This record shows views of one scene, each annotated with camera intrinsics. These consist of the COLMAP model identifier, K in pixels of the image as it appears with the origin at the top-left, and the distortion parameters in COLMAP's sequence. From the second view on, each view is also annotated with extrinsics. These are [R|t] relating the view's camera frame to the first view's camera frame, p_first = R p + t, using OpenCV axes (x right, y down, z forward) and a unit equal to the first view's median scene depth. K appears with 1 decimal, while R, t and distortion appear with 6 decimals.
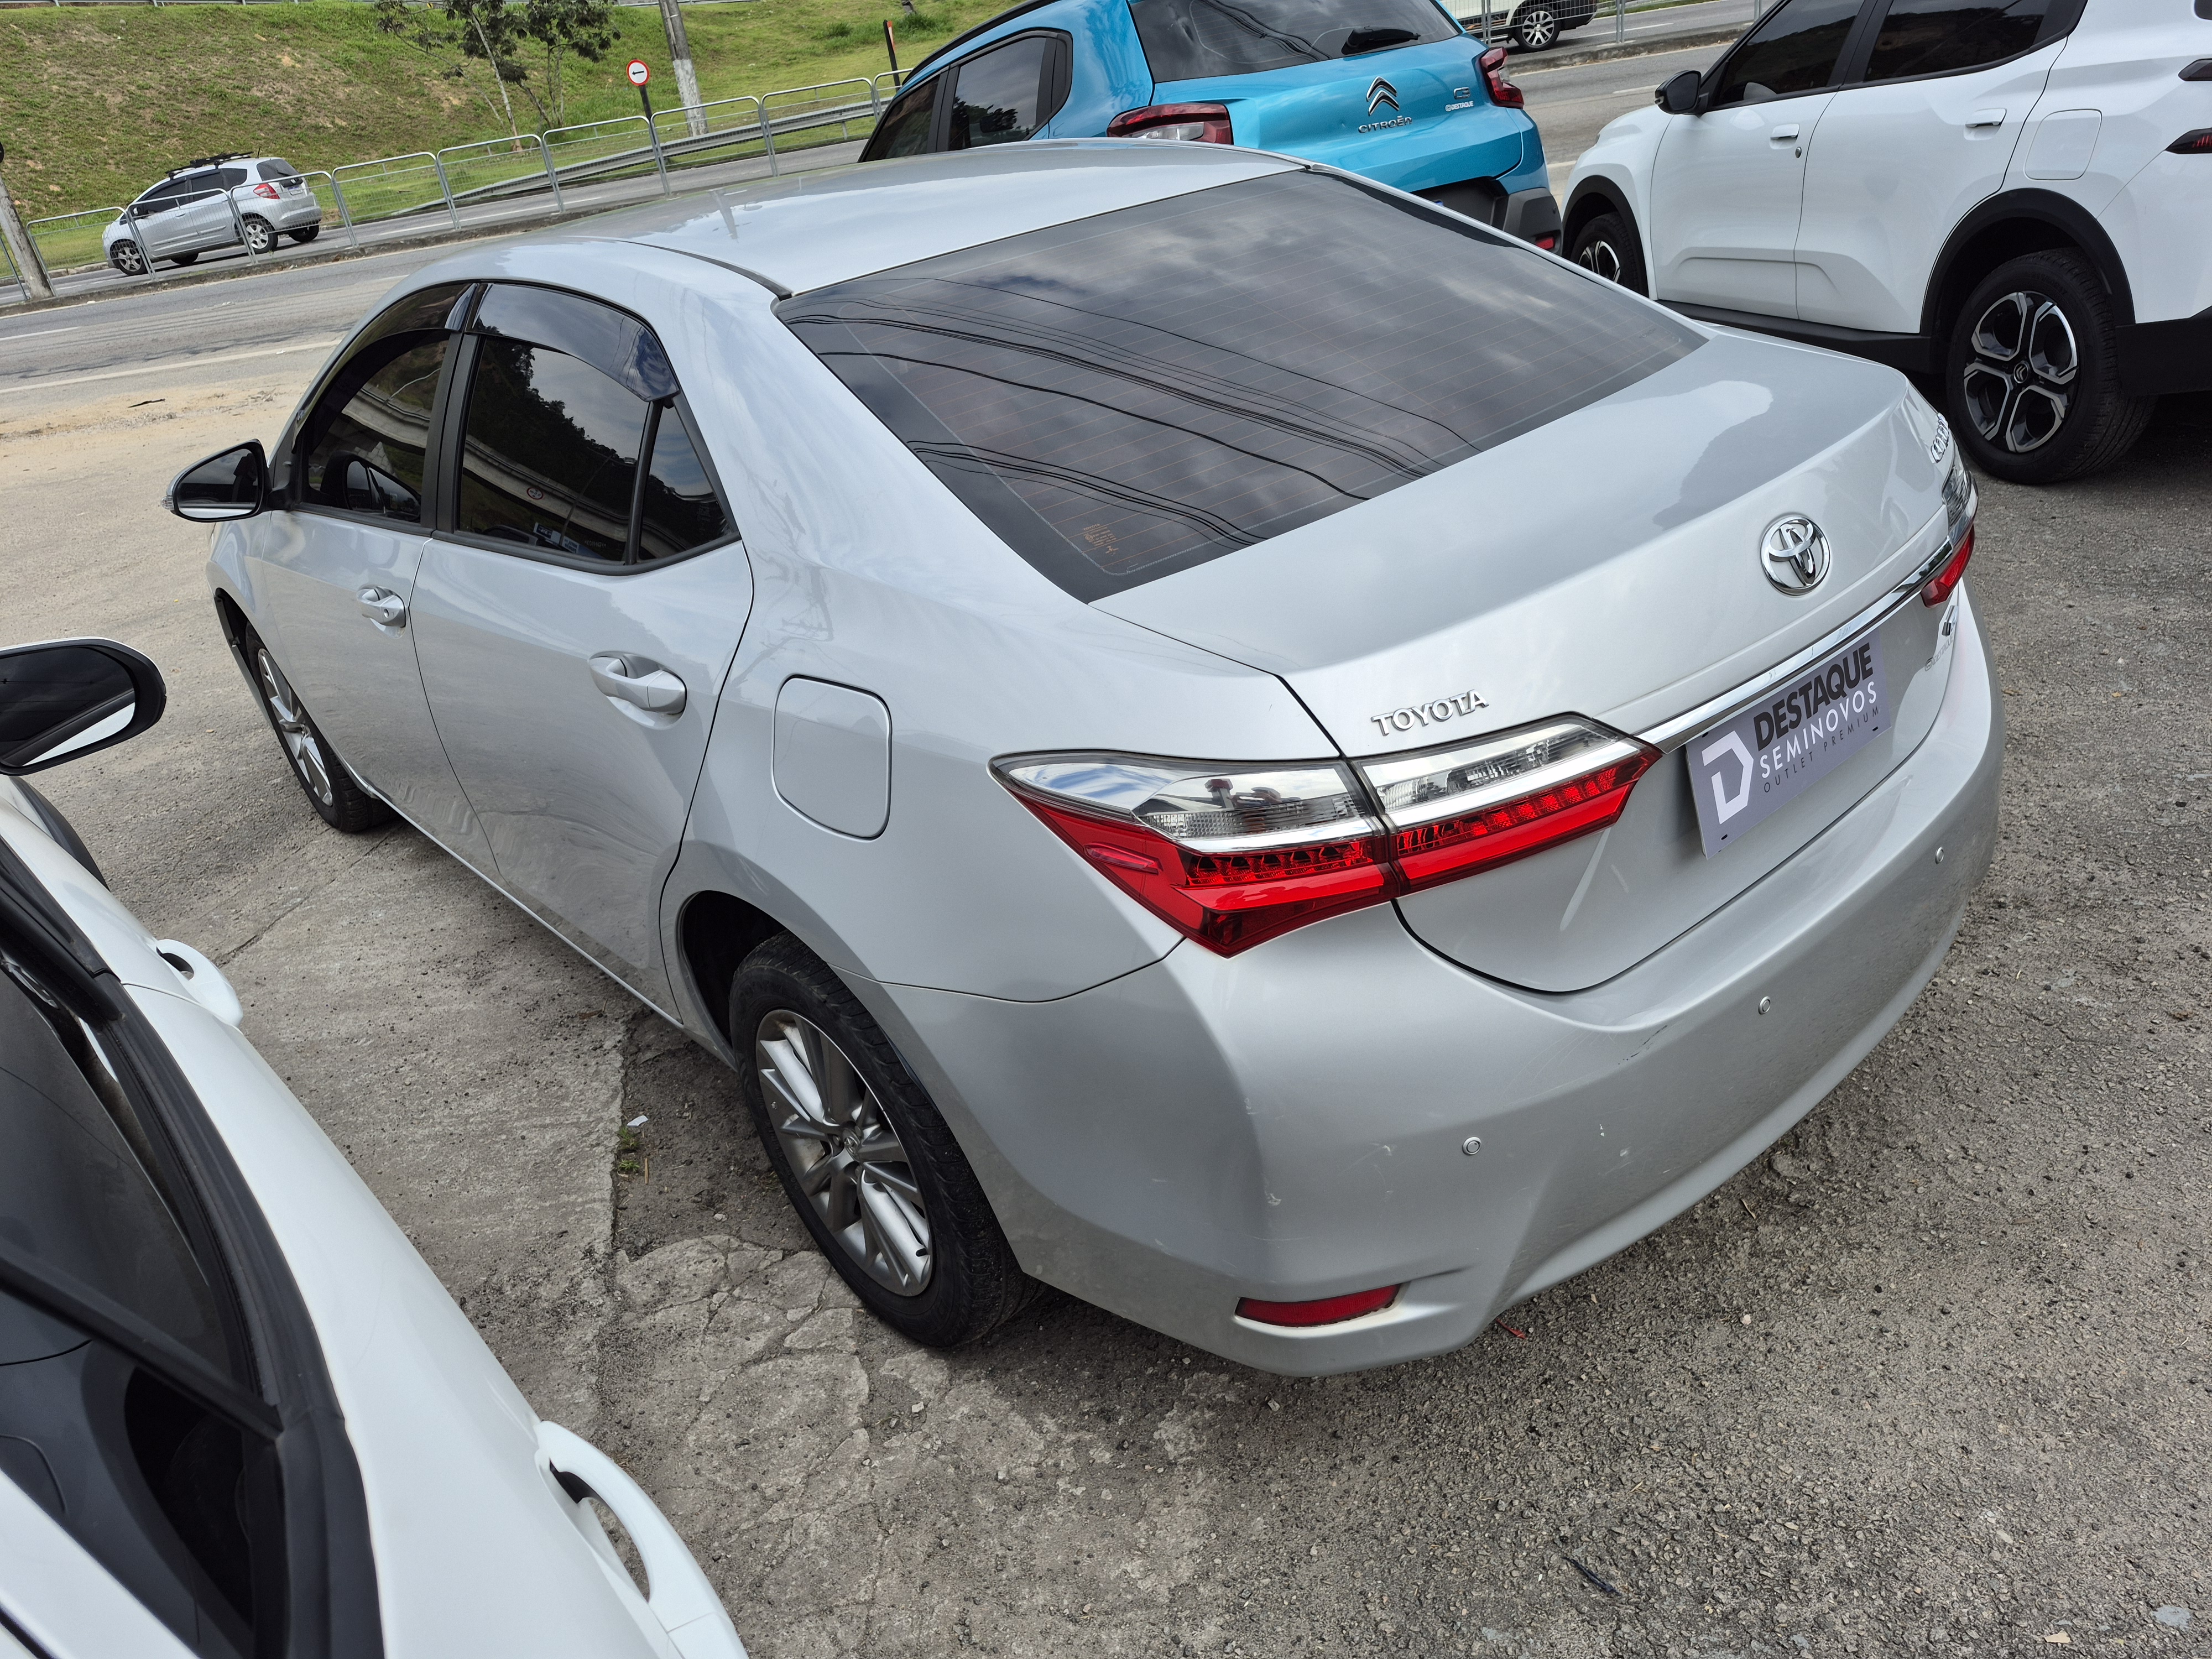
lens RADIAL K [[1552.0, 0, 1079.9], [0, 1552.0, 796.6], [0, 0, 1]] dist [0.023722, -0.021068]
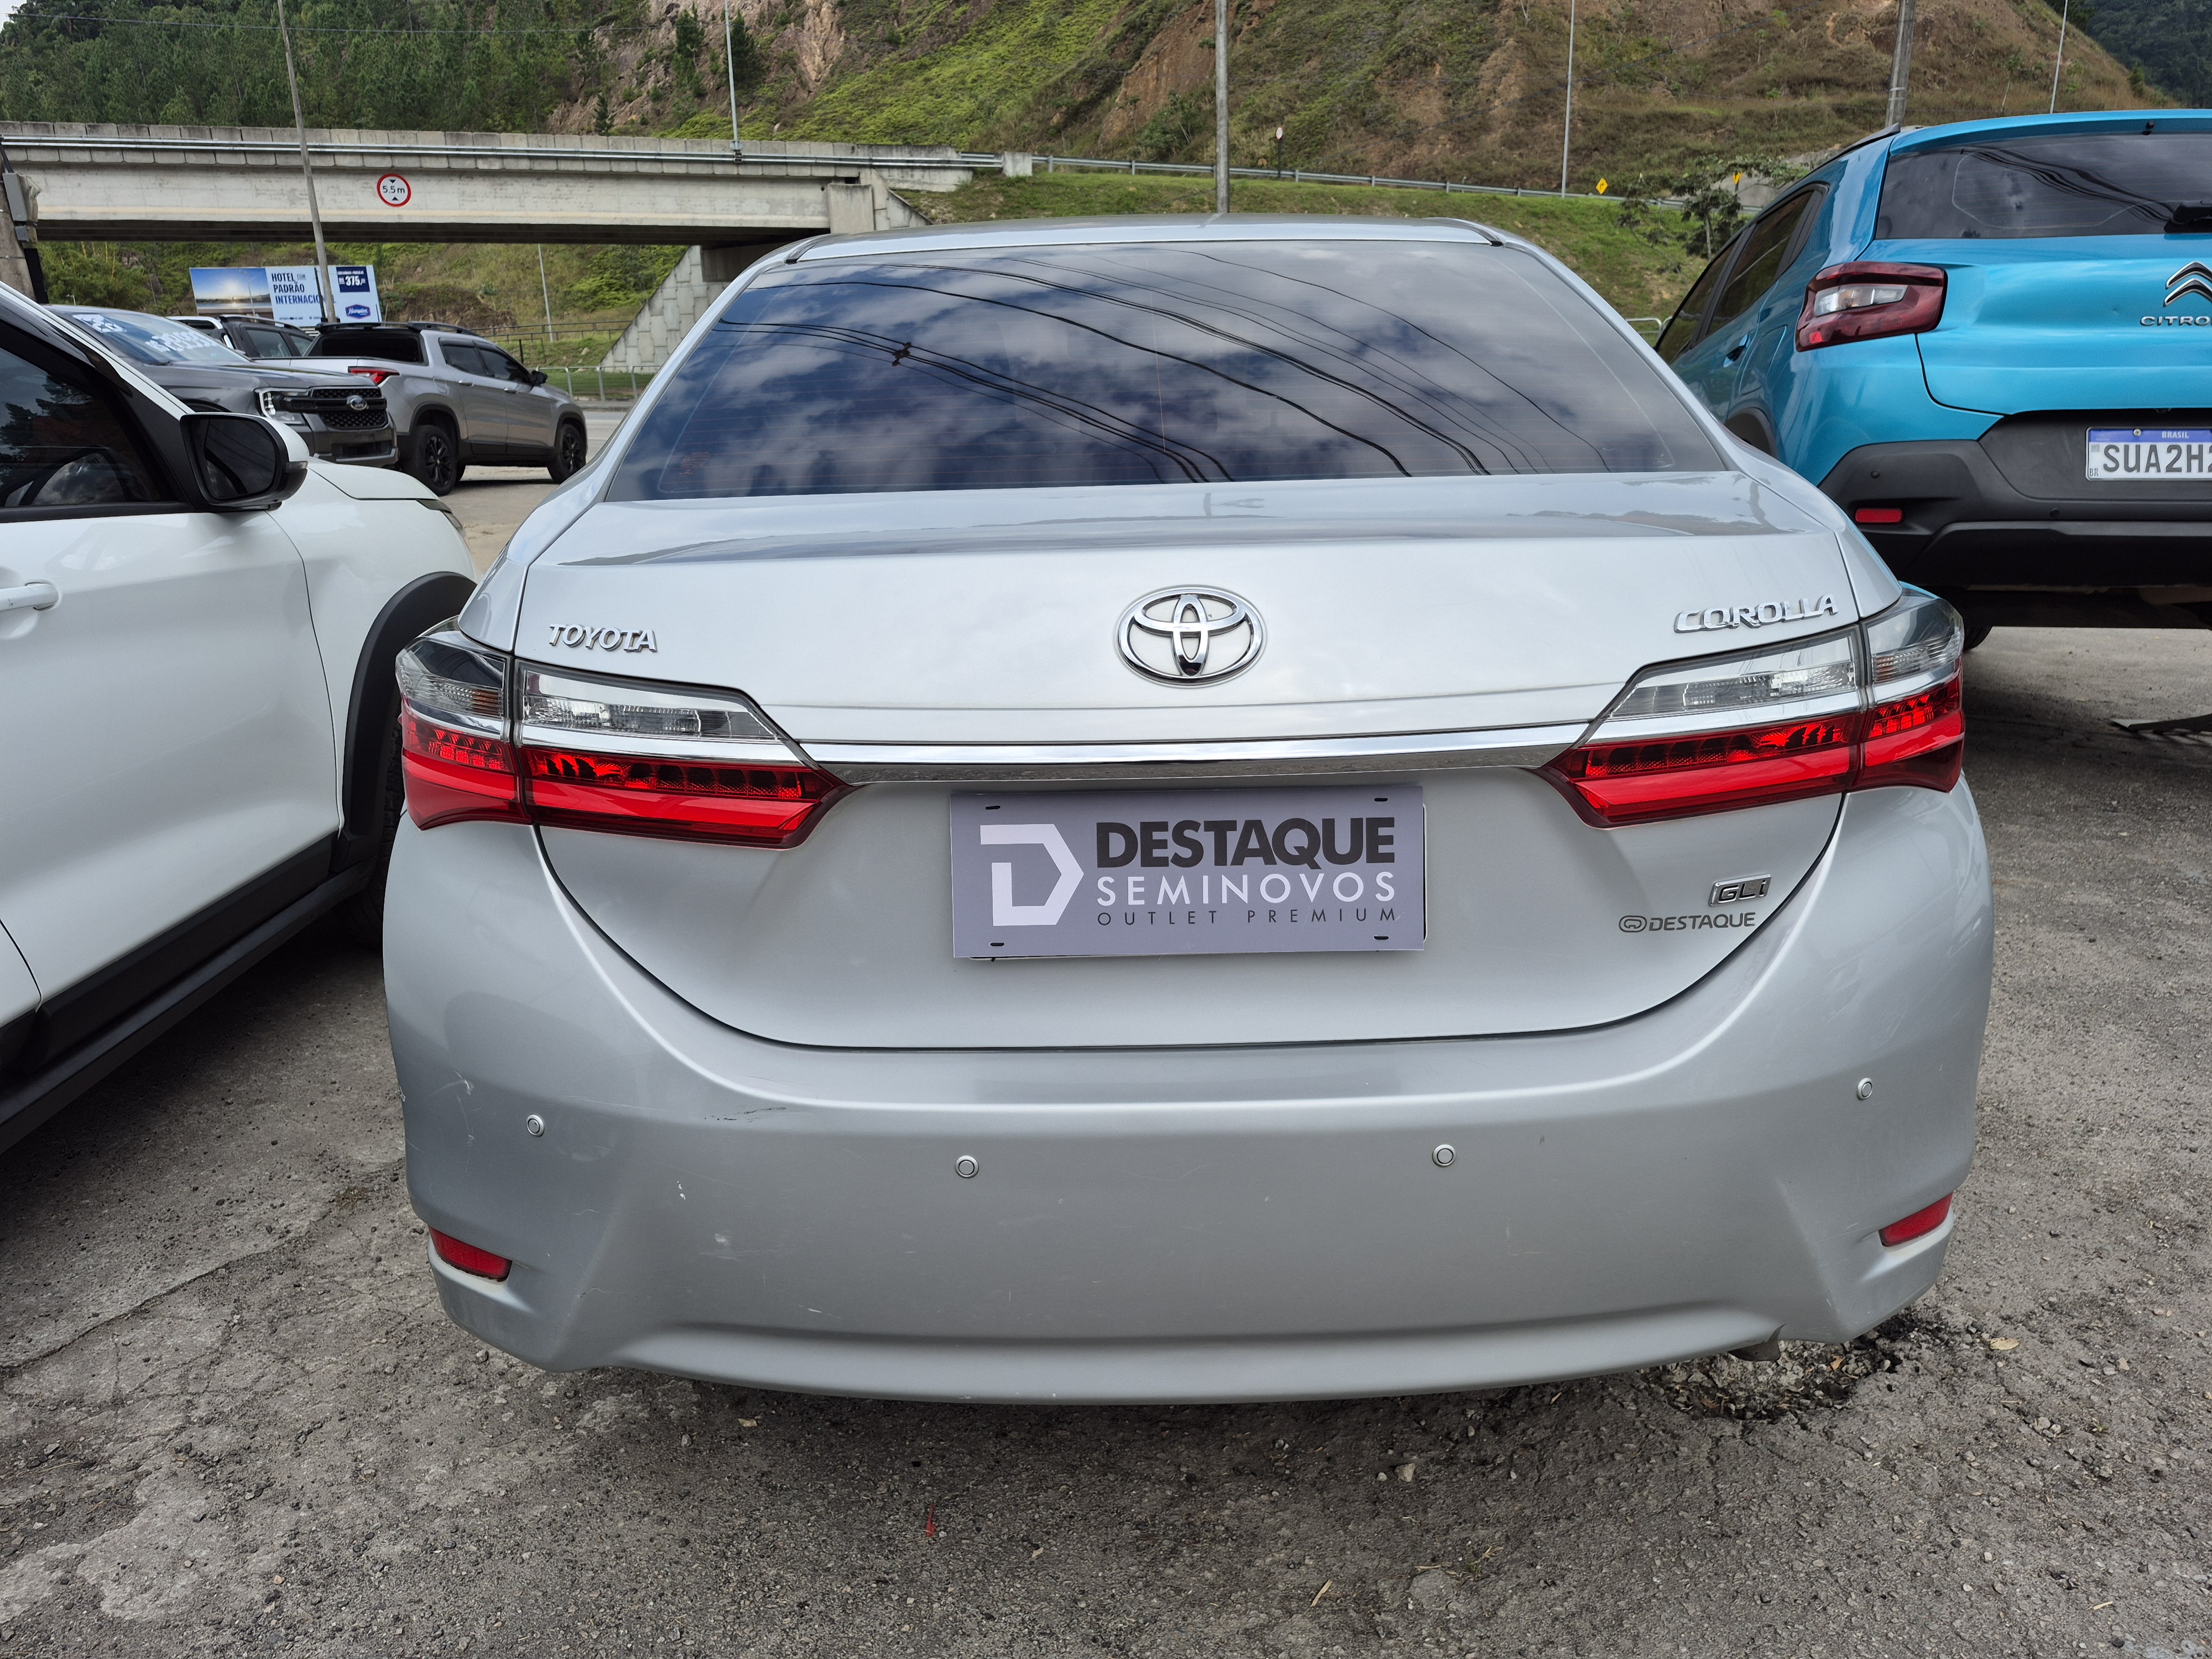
lens RADIAL K [[1552.0, 0, 1079.9], [0, 1552.0, 796.6], [0, 0, 1]] dist [0.023722, -0.021068]
pose [[0.765438, 0.301093, -0.568724, 0.839406], [-0.359305, 0.933162, 0.010450, -0.065889], [0.533858, 0.196346, 0.822462, 0.346218]]
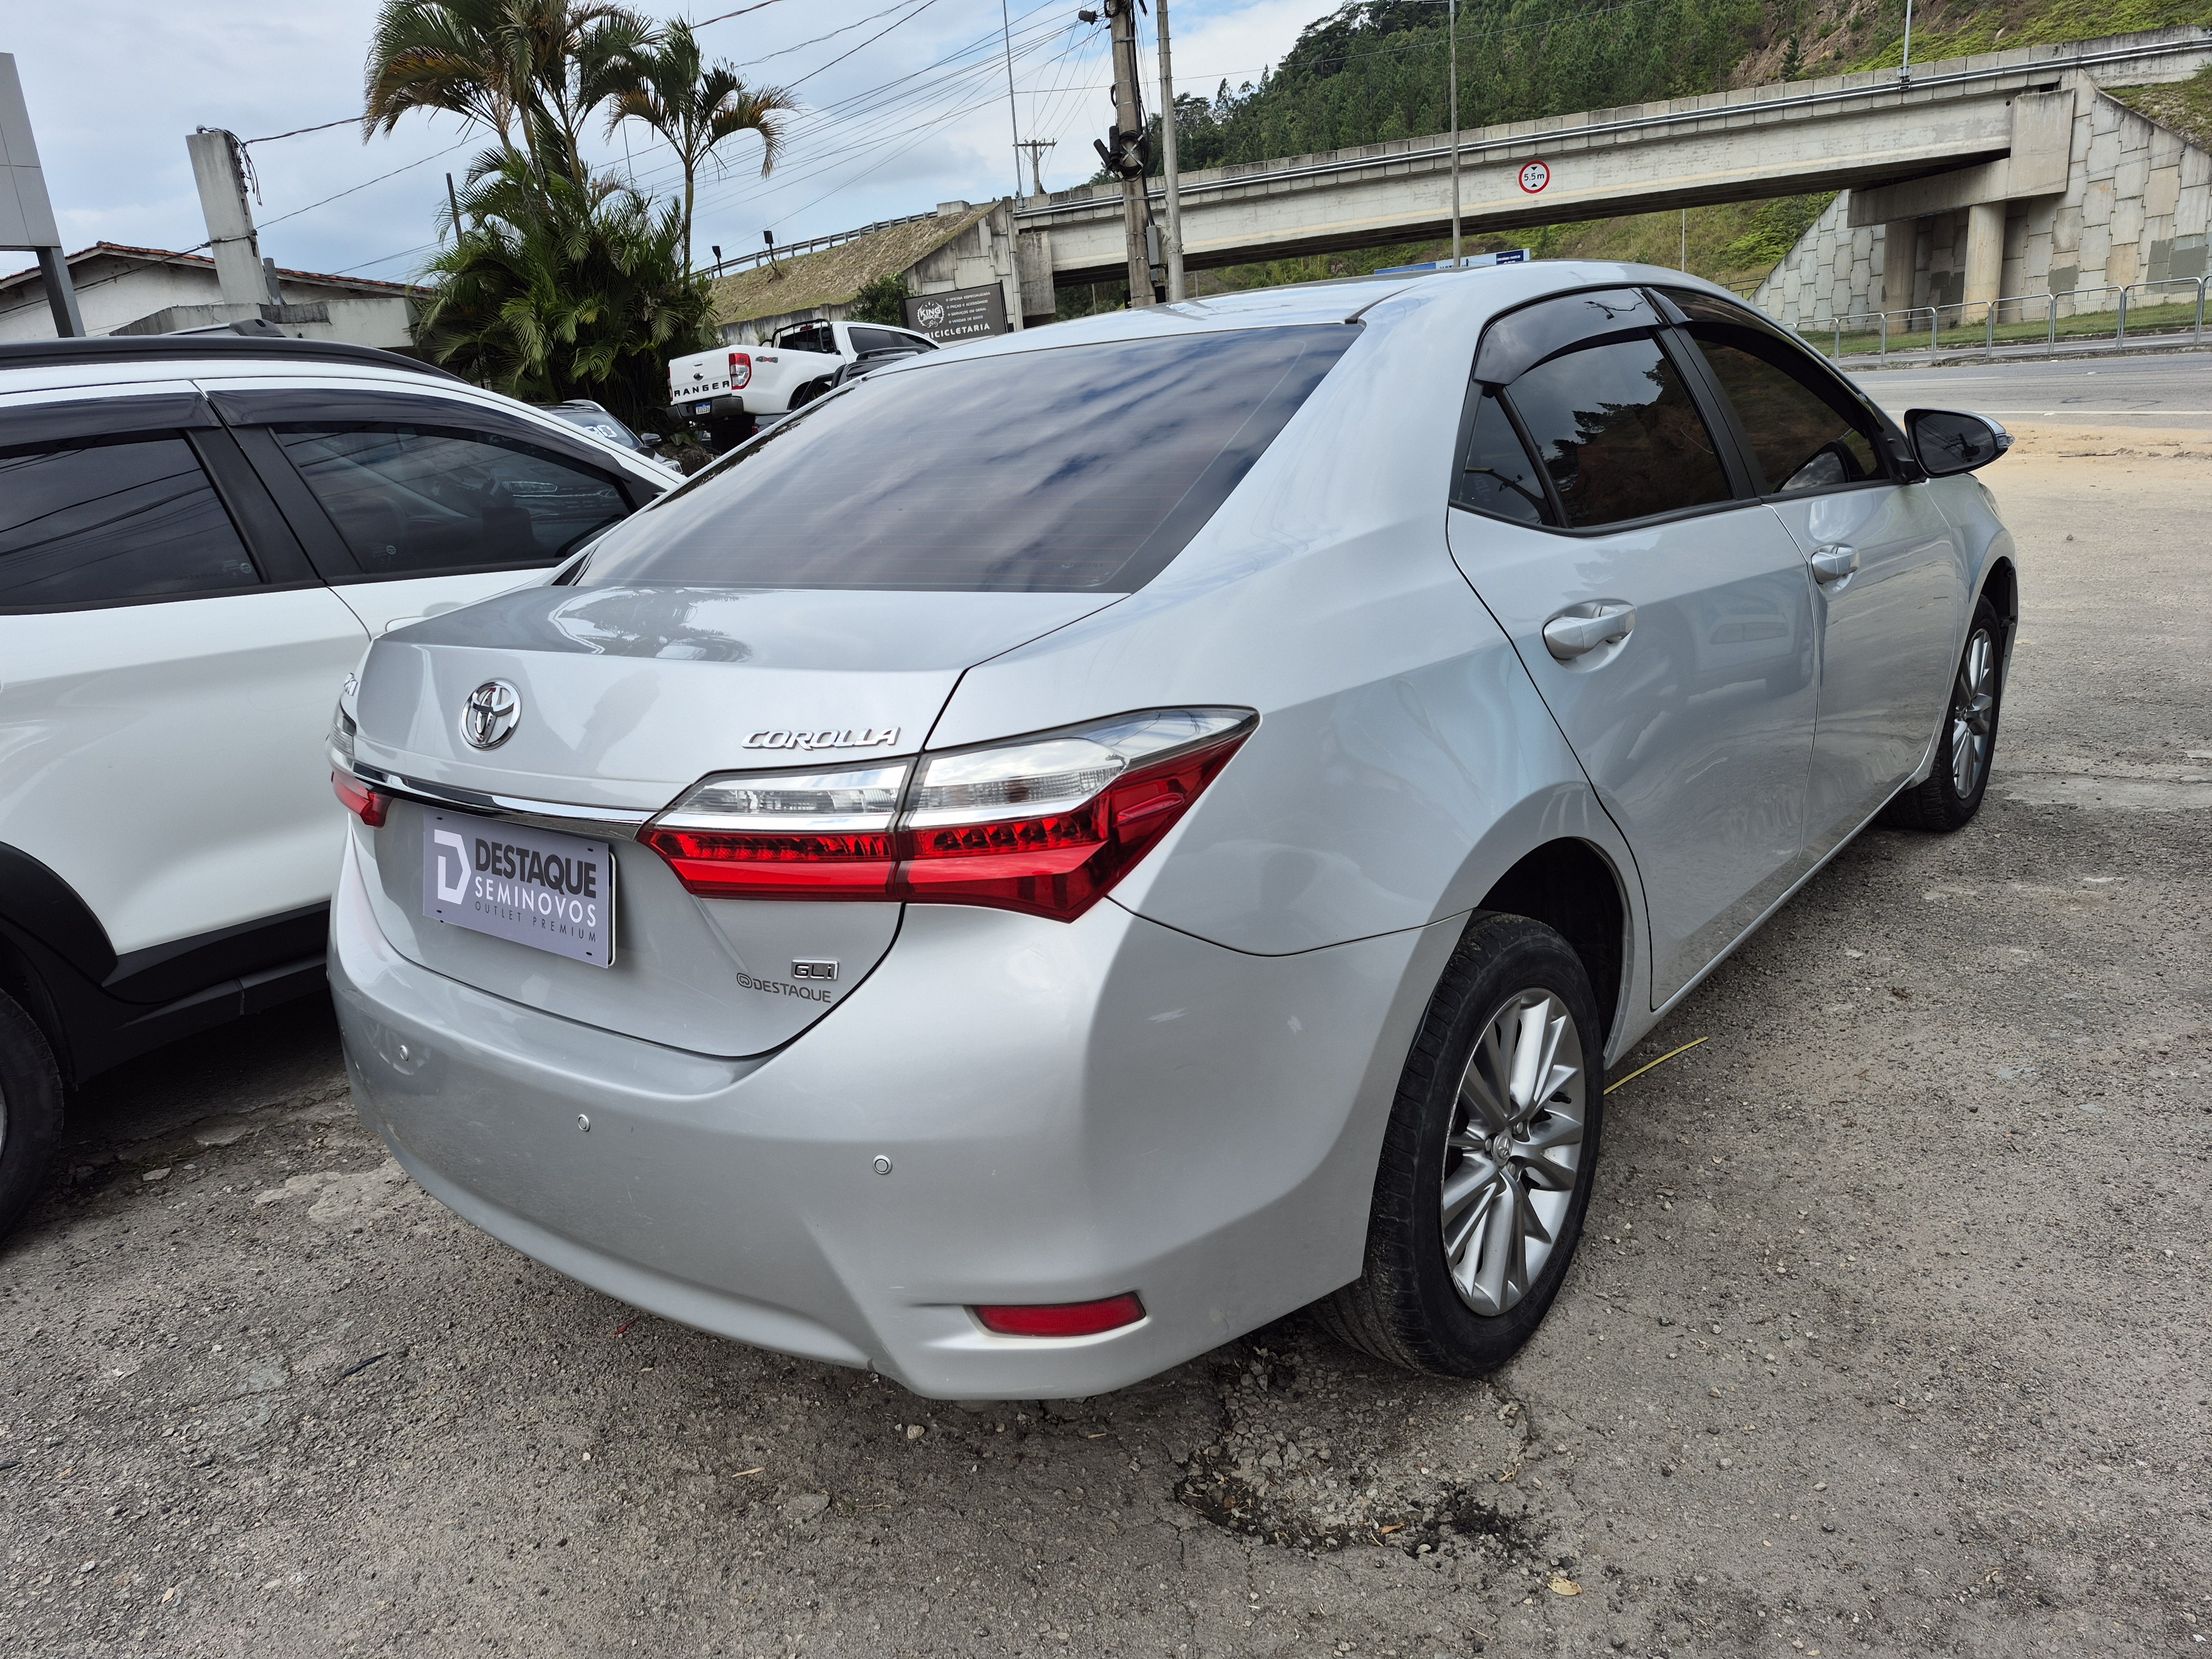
lens RADIAL K [[1552.0, 0, 1079.9], [0, 1552.0, 796.6], [0, 0, 1]] dist [0.023722, -0.021068]
pose [[0.188283, 0.376084, -0.907254, 1.486643], [-0.361804, 0.885368, 0.291926, -0.550152], [0.913043, 0.273283, 0.302769, 1.020611]]
